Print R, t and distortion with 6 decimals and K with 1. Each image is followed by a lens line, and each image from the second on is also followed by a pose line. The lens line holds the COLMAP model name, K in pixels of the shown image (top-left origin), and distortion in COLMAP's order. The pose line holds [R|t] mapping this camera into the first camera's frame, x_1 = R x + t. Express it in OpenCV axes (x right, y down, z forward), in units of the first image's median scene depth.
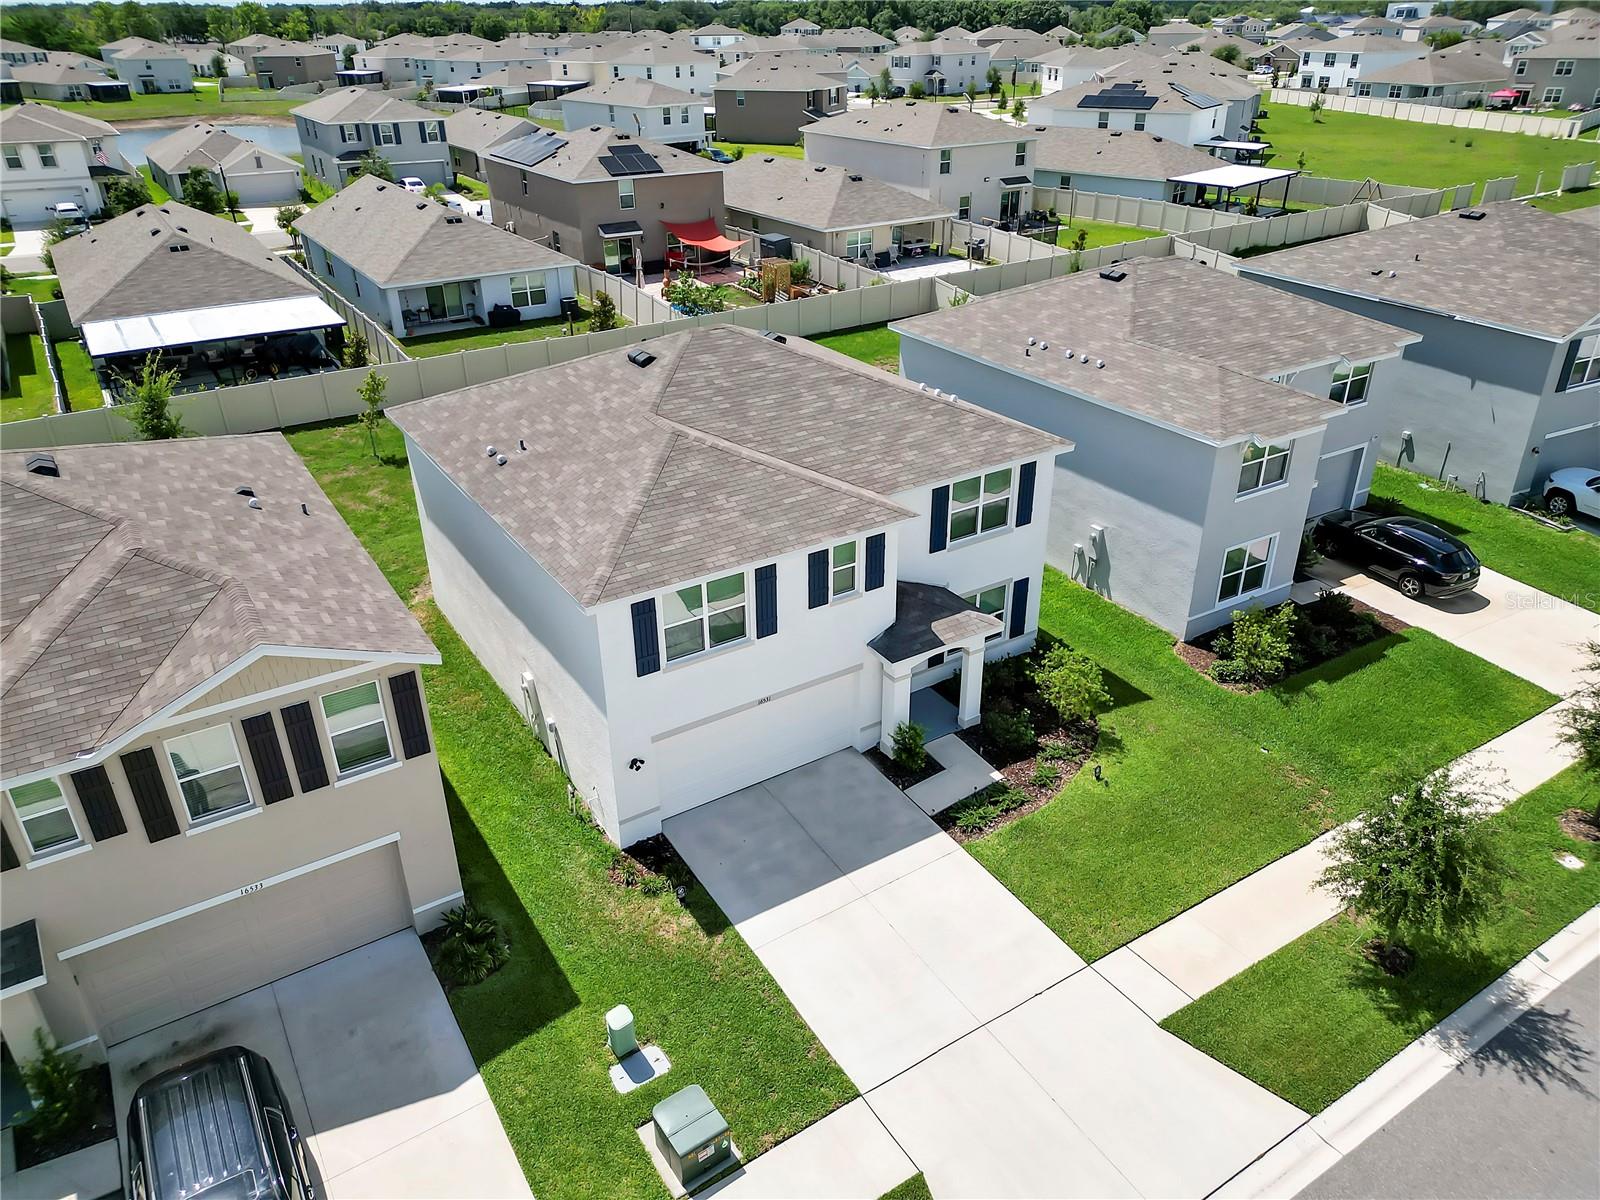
lens RADIAL K [[1119.2, 0, 804.1], [0, 1119.2, 601.1], [0, 0, 1]] dist [0.067539, -0.062849]
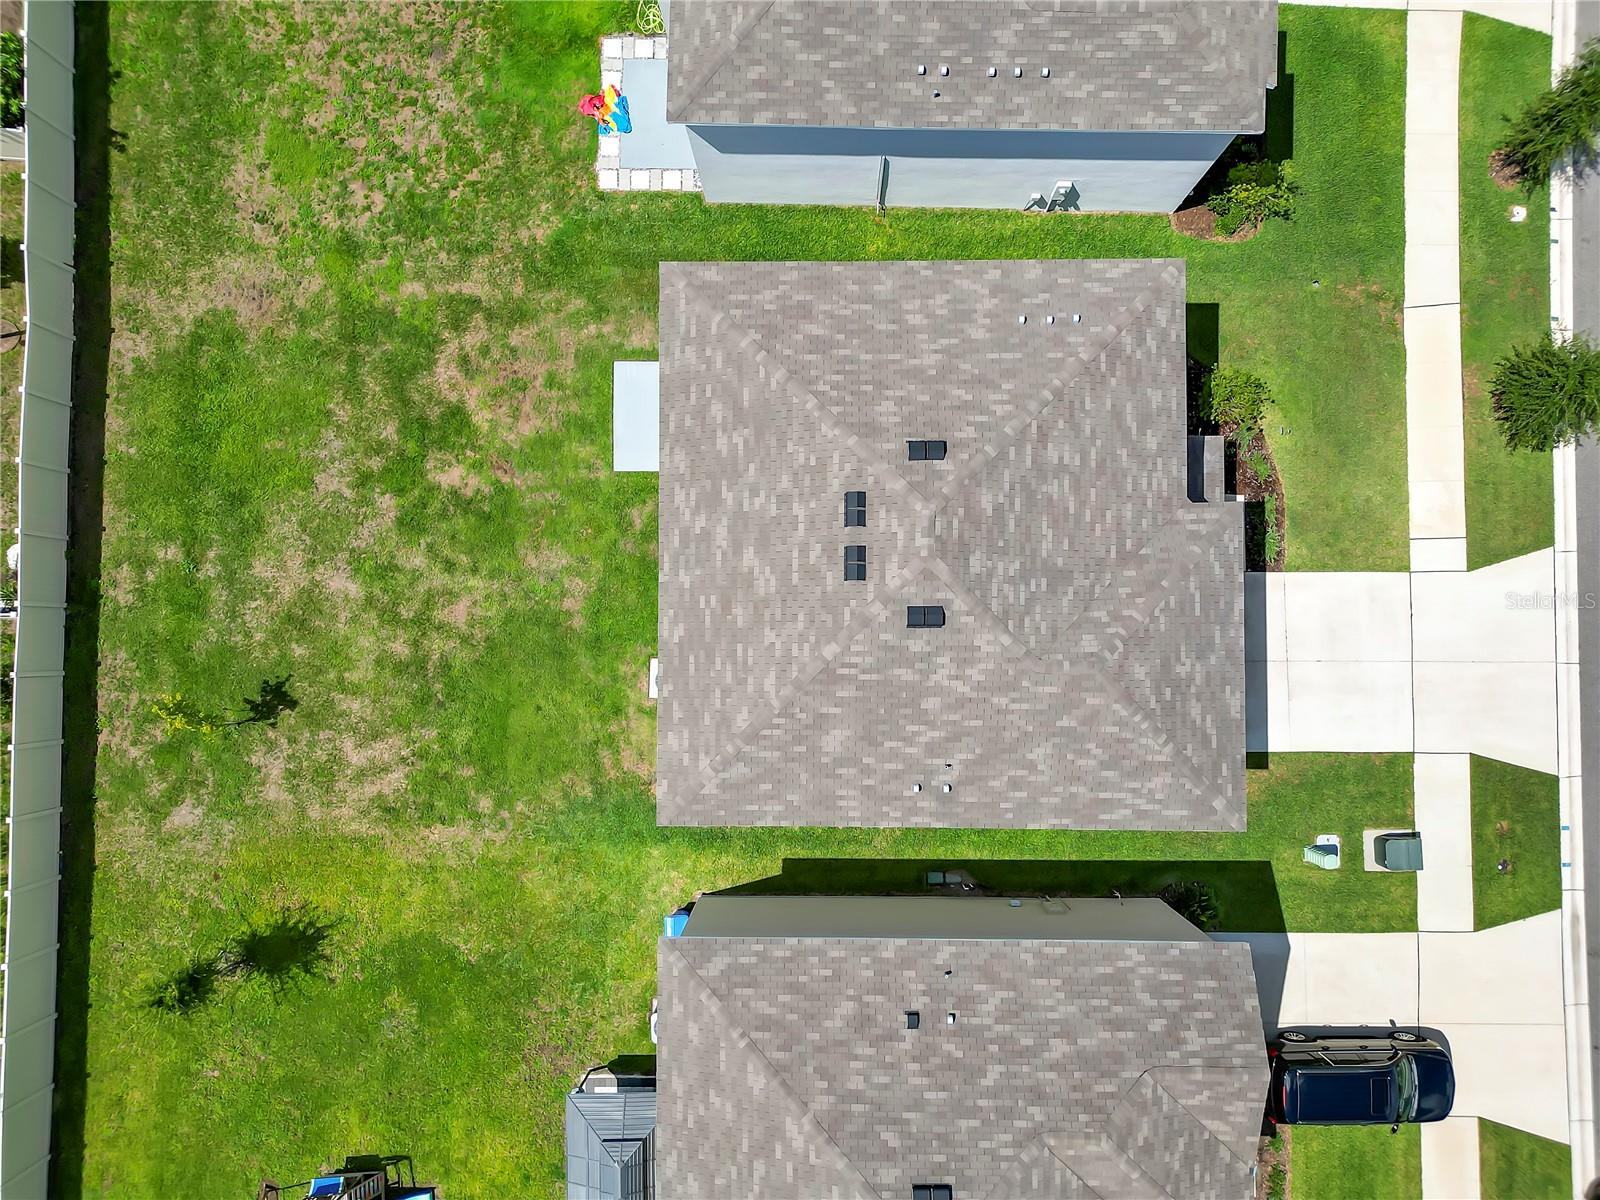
lens RADIAL K [[1119.2, 0, 804.1], [0, 1119.2, 601.1], [0, 0, 1]] dist [0.067539, -0.062849]
pose [[0.540880, -0.840632, 0.028058, -0.216133], [0.401520, 0.287371, 0.869597, -1.065171], [-0.739074, -0.459082, 0.492963, 0.650618]]
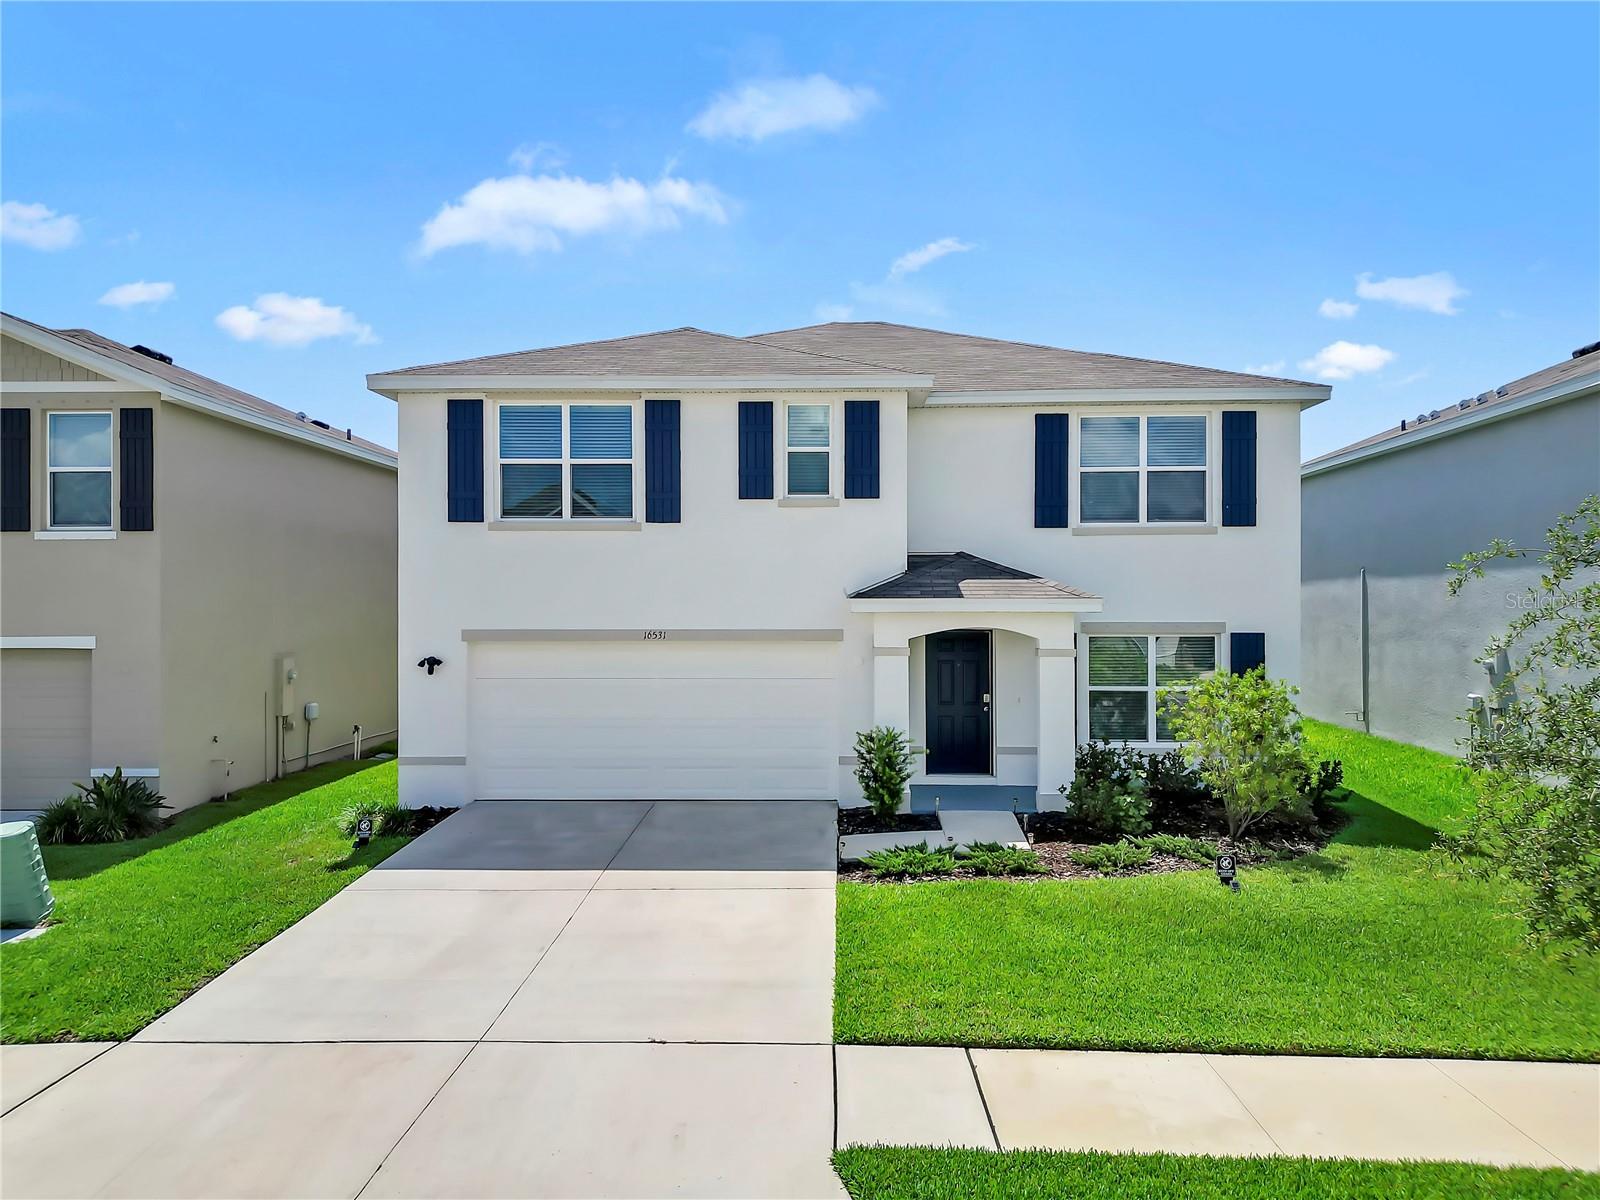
lens RADIAL K [[1154.3, 0, 817.2], [0, 1154.3, 601.2], [0, 0, 1]] dist [0.062808, -0.070160]
pose [[0.827632, 0.007074, -0.561226, 0.372315], [-0.267897, 0.883647, -0.383926, 0.271590], [0.493210, 0.468100, 0.733230, 0.494153]]
